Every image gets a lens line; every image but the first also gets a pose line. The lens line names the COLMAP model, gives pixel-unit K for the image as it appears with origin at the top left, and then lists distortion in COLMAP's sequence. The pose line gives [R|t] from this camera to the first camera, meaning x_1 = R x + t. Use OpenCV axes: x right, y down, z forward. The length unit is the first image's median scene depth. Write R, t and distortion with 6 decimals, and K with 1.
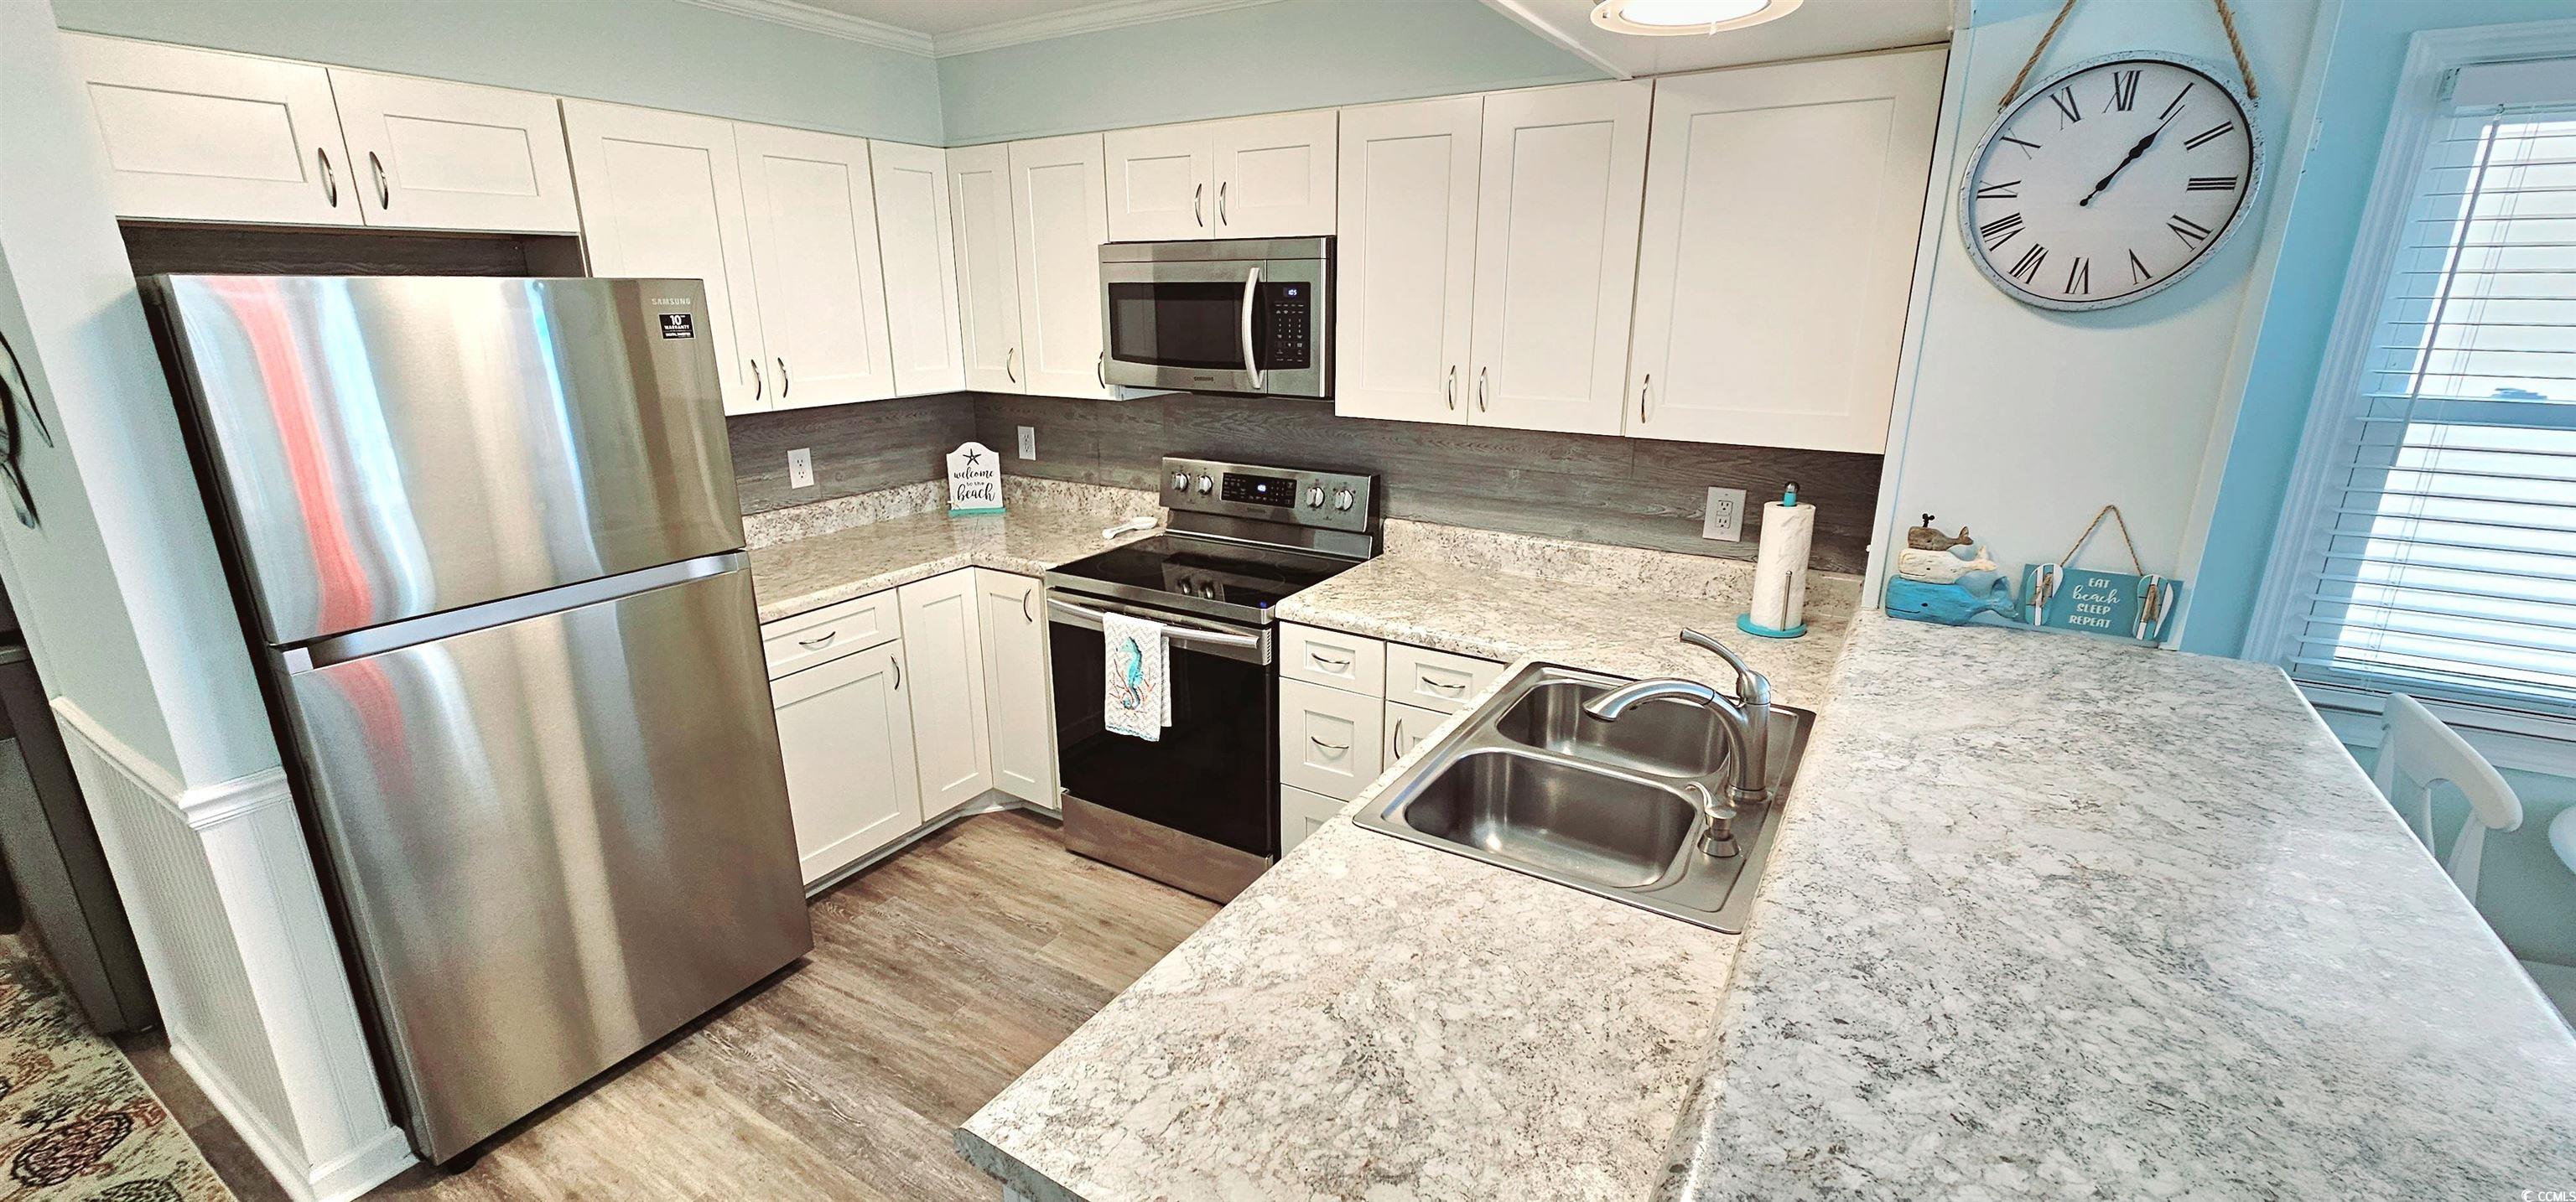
lens RADIAL K [[1053.5, 0, 1282.3], [0, 1053.5, 601.6], [0, 0, 1]] dist [-0.007506, 0.002448]
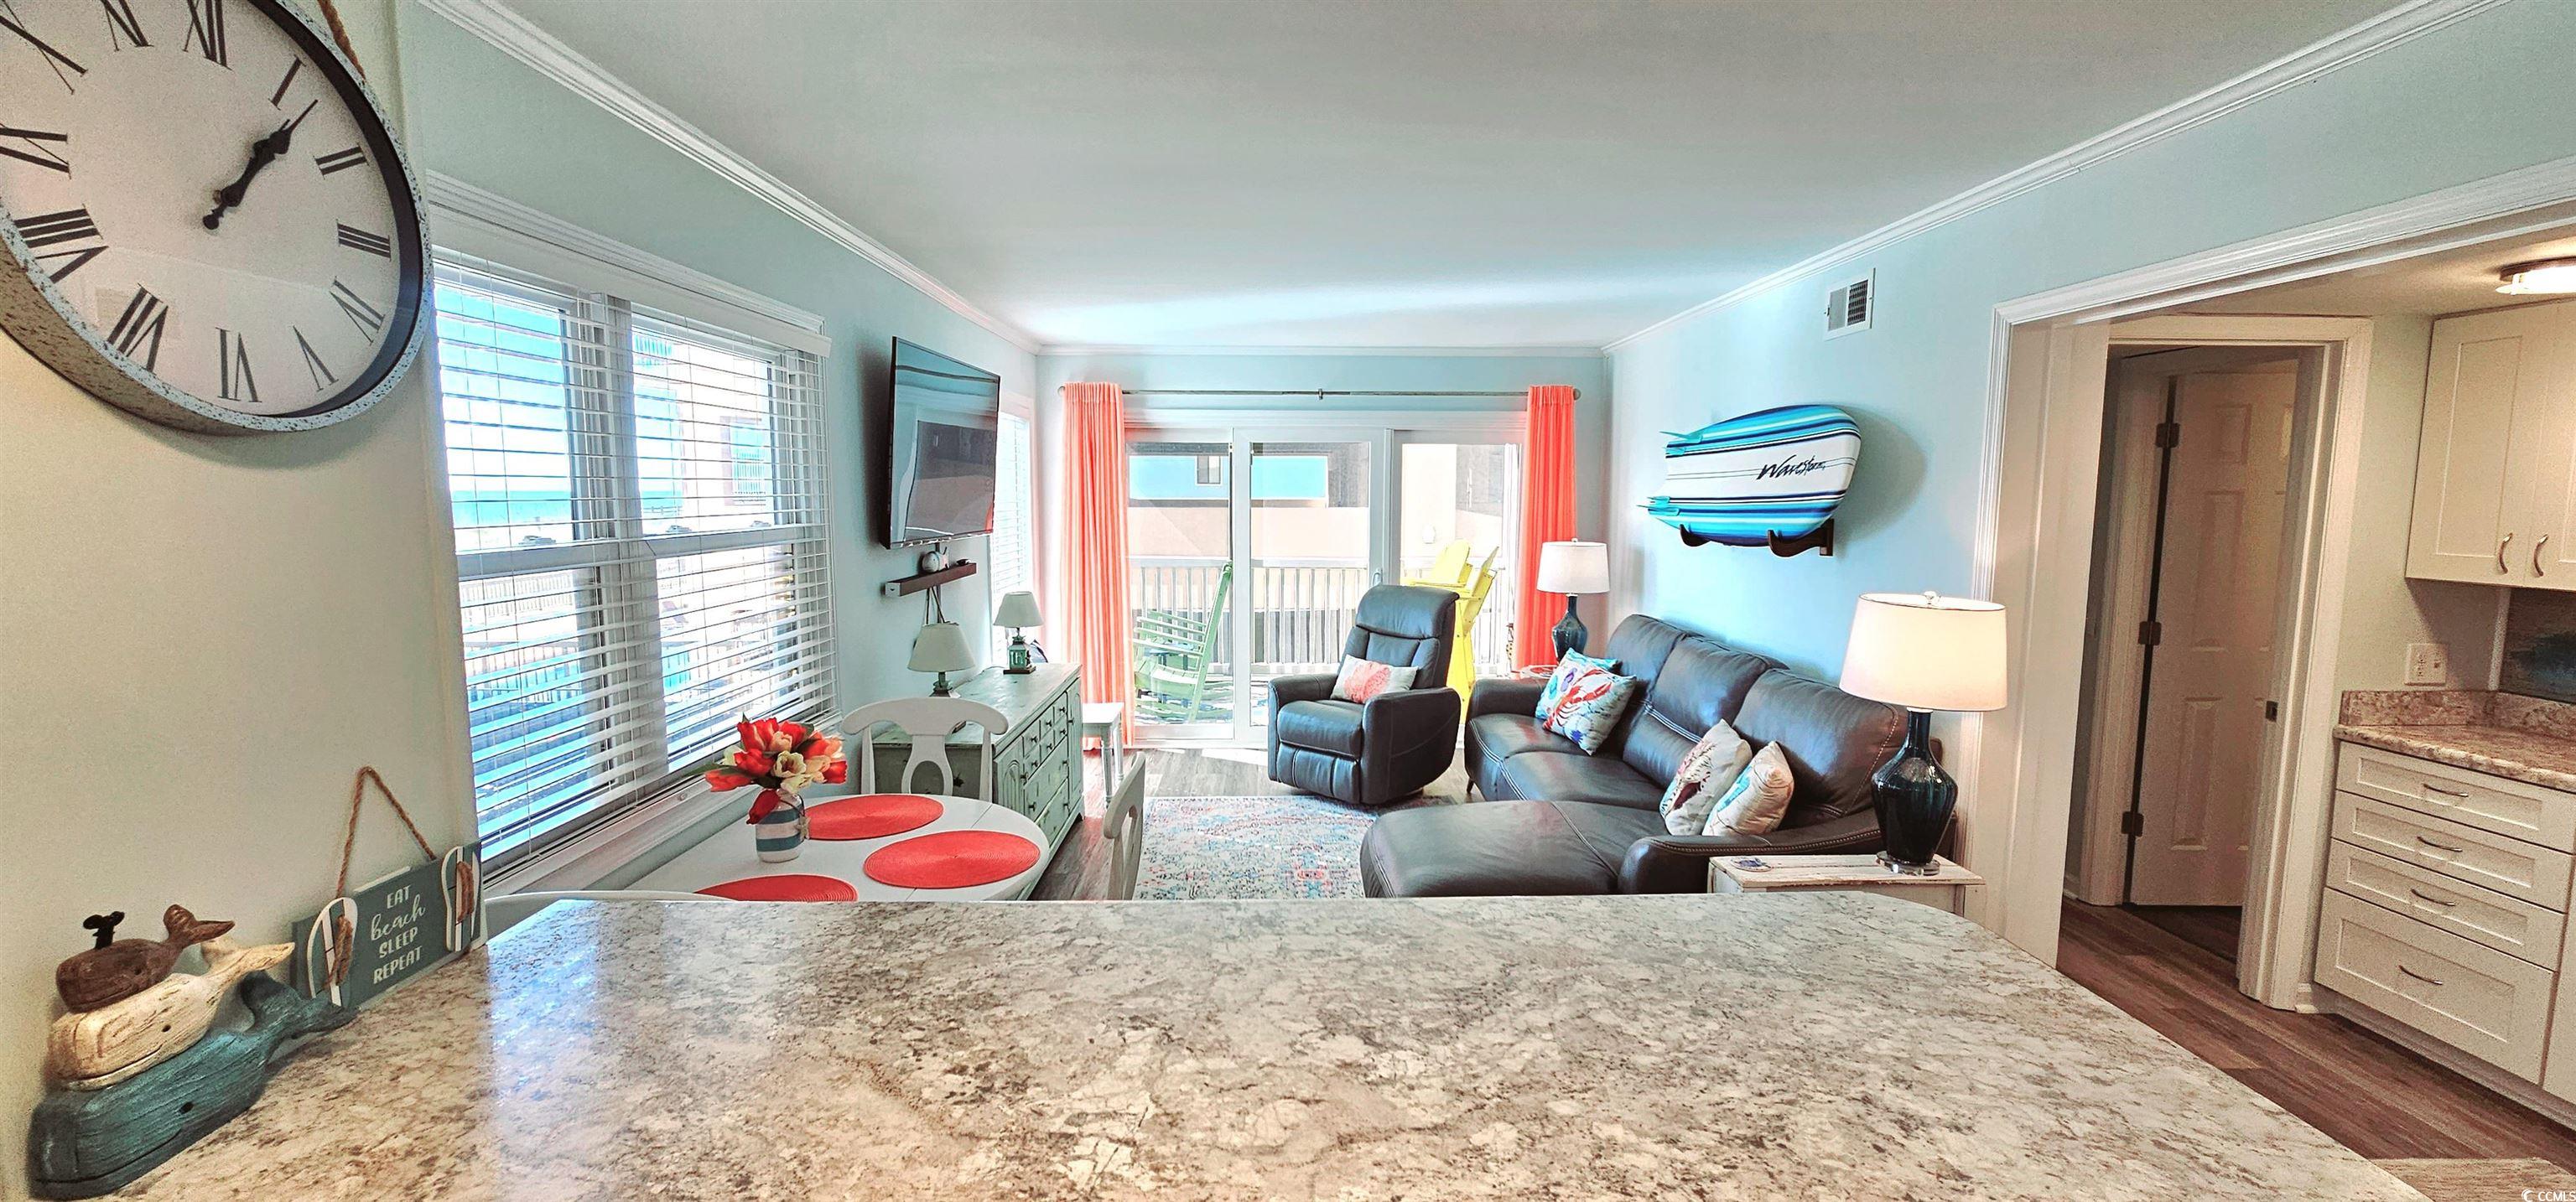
lens RADIAL K [[1053.5, 0, 1288.1], [0, 1053.5, 601.0], [0, 0, 1]] dist [-0.007506, 0.002448]
pose [[-0.543160, -0.084837, 0.835332, 0.037862], [0.241368, 0.937111, 0.252119, -0.176737], [-0.804188, 0.338563, -0.488525, 0.744608]]
